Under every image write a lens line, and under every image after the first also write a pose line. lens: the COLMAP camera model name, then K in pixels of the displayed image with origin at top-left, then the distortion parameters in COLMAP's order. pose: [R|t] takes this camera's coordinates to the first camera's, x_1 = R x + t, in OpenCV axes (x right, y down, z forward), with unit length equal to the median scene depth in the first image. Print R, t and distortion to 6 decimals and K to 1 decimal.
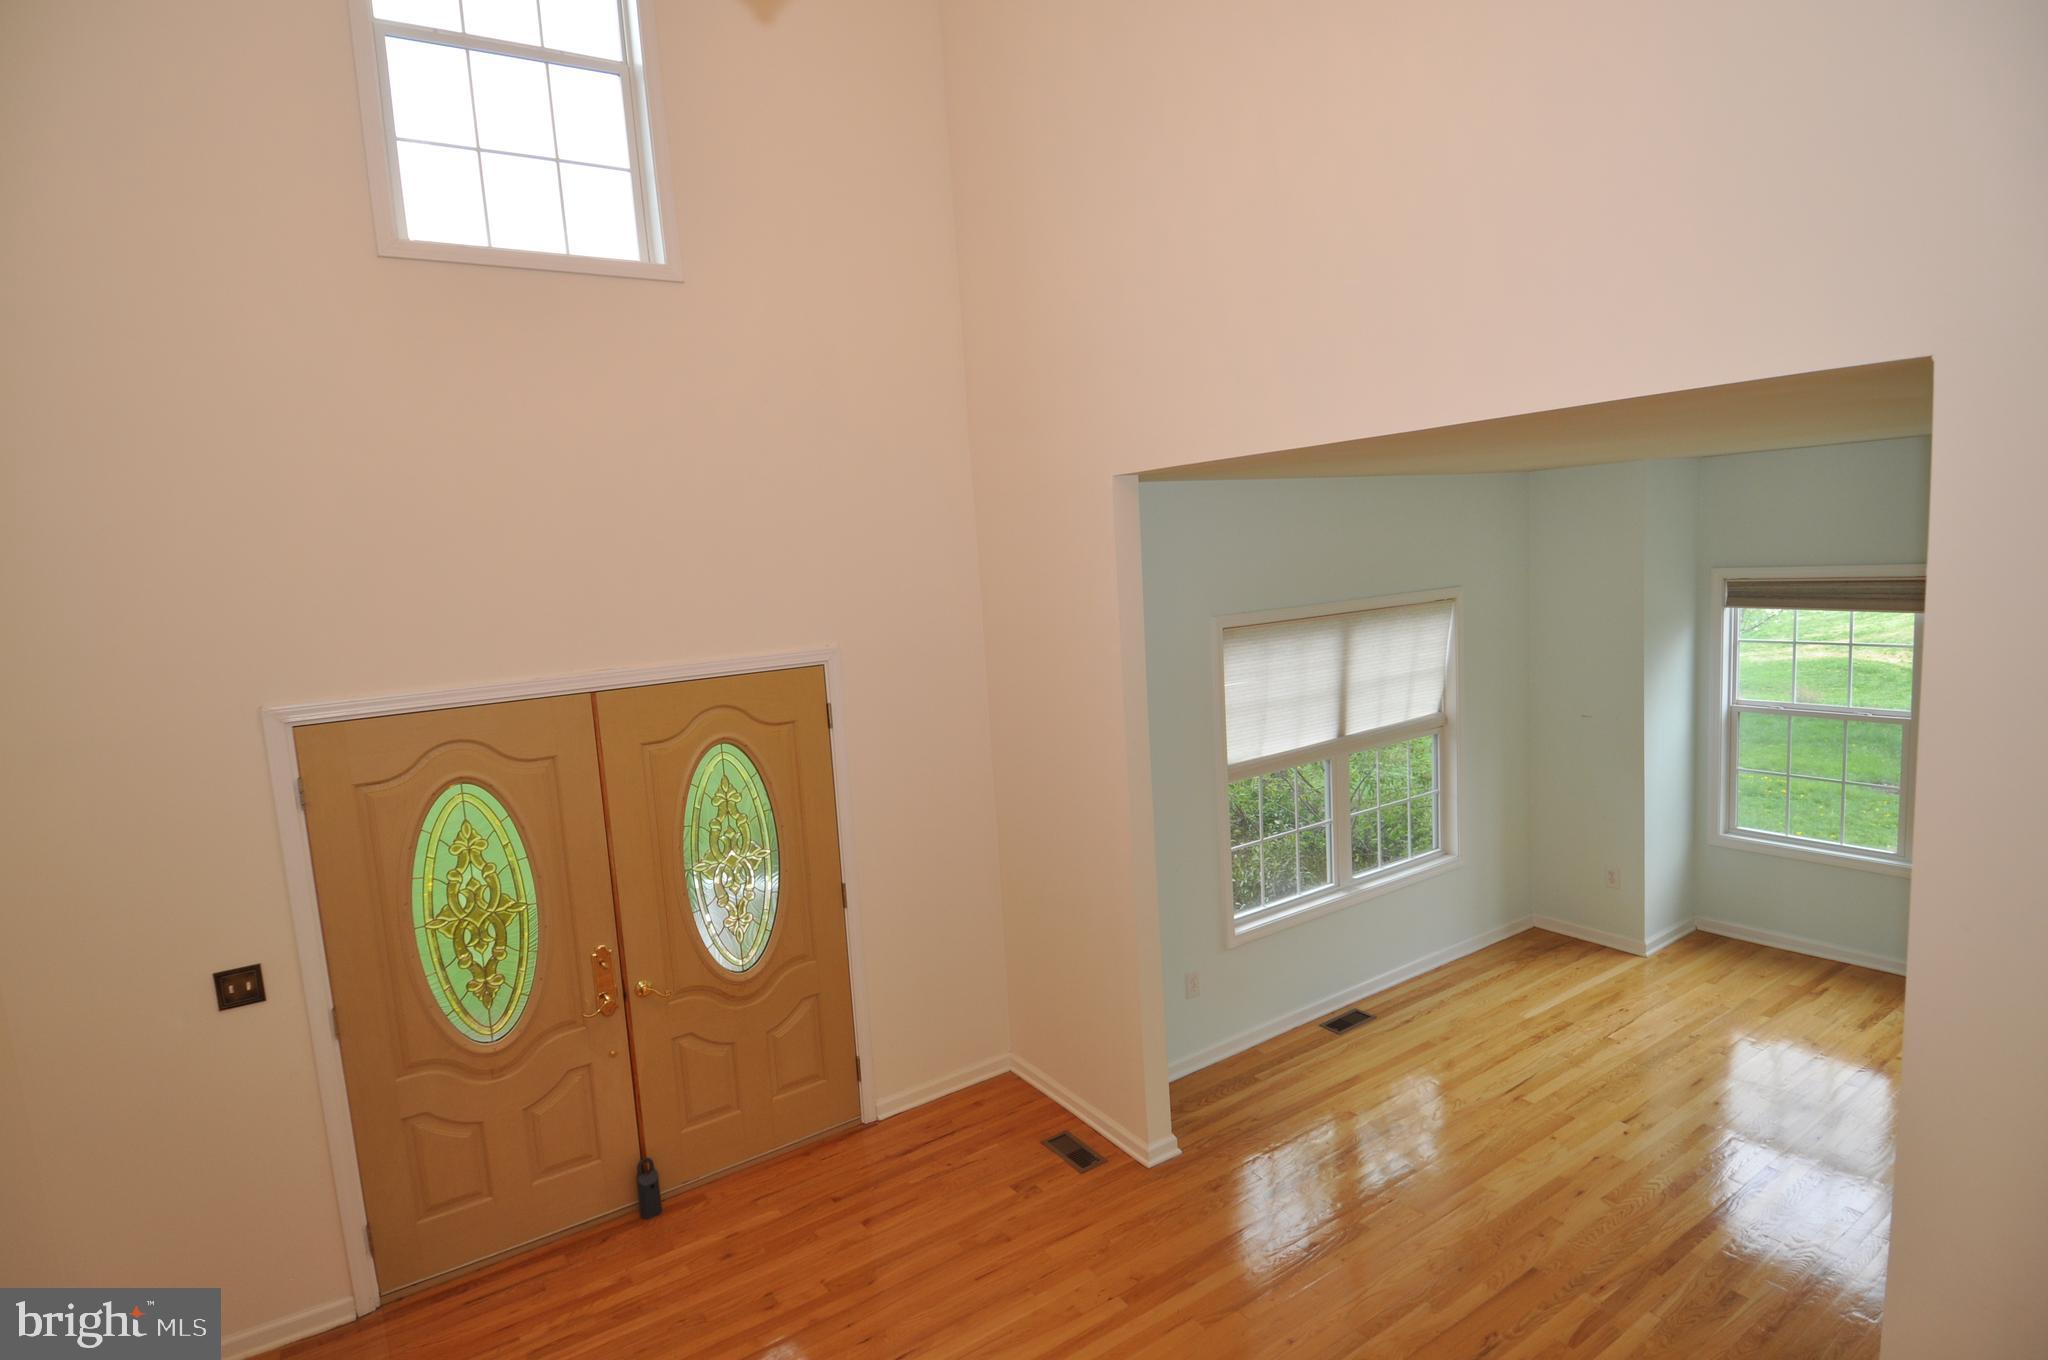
lens RADIAL K [[1064.3, 0, 1015.8], [0, 1064.3, 688.4], [0, 0, 1]] dist [0.049762, -0.048495]
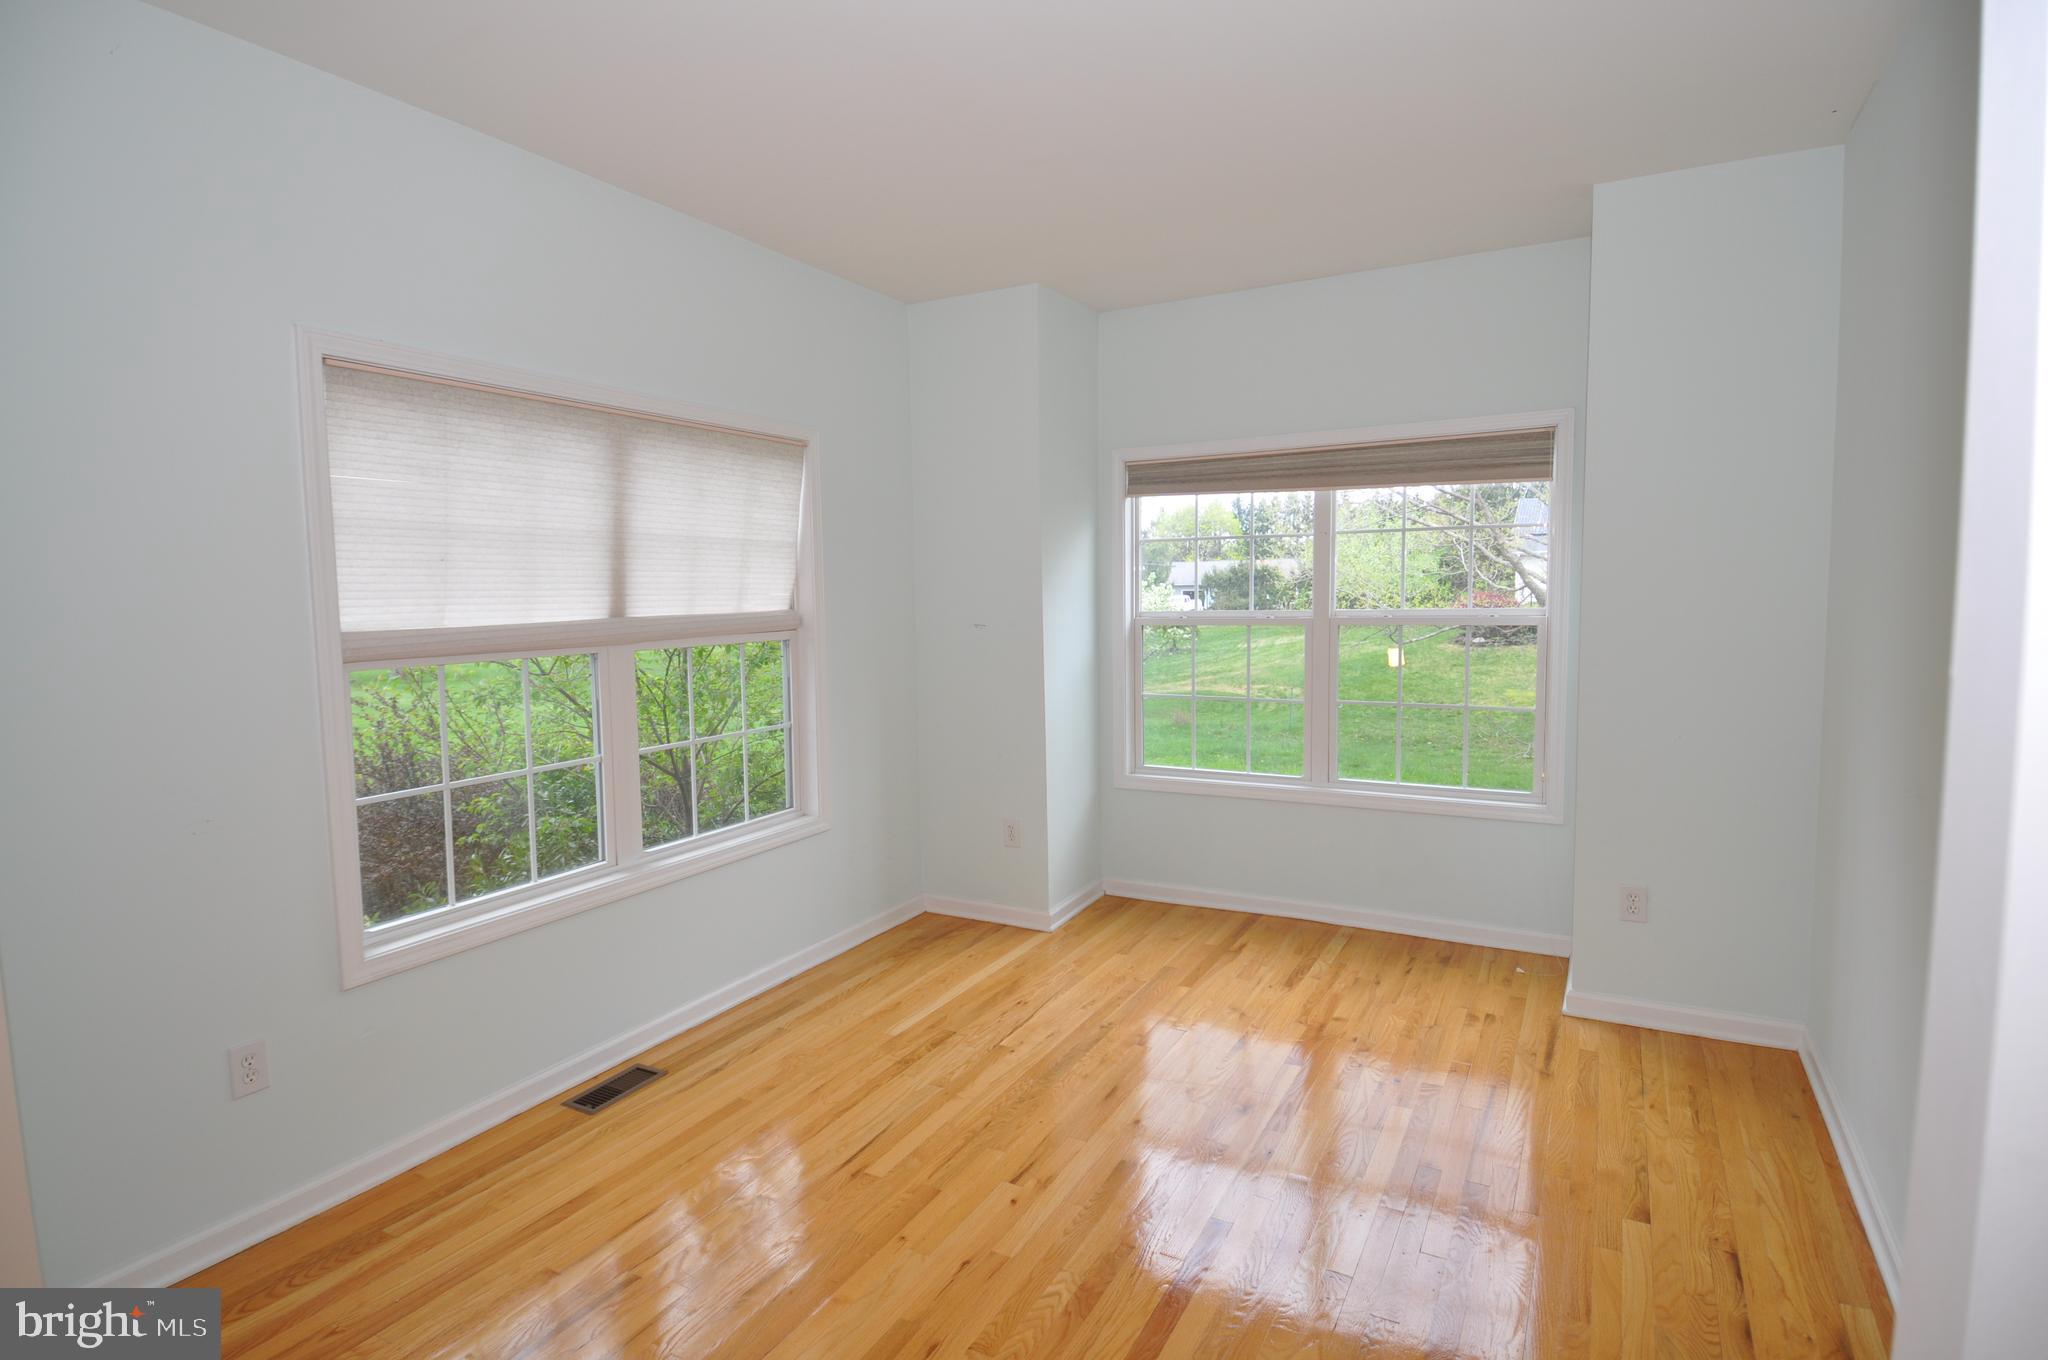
lens RADIAL K [[1064.3, 0, 1015.8], [0, 1064.3, 688.4], [0, 0, 1]] dist [0.049762, -0.048495]
pose [[0.885057, 0.006865, 0.465432, 0.229426], [0.017970, 0.998642, -0.048901, 0.124656], [-0.465135, 0.051644, 0.883732, 0.364838]]
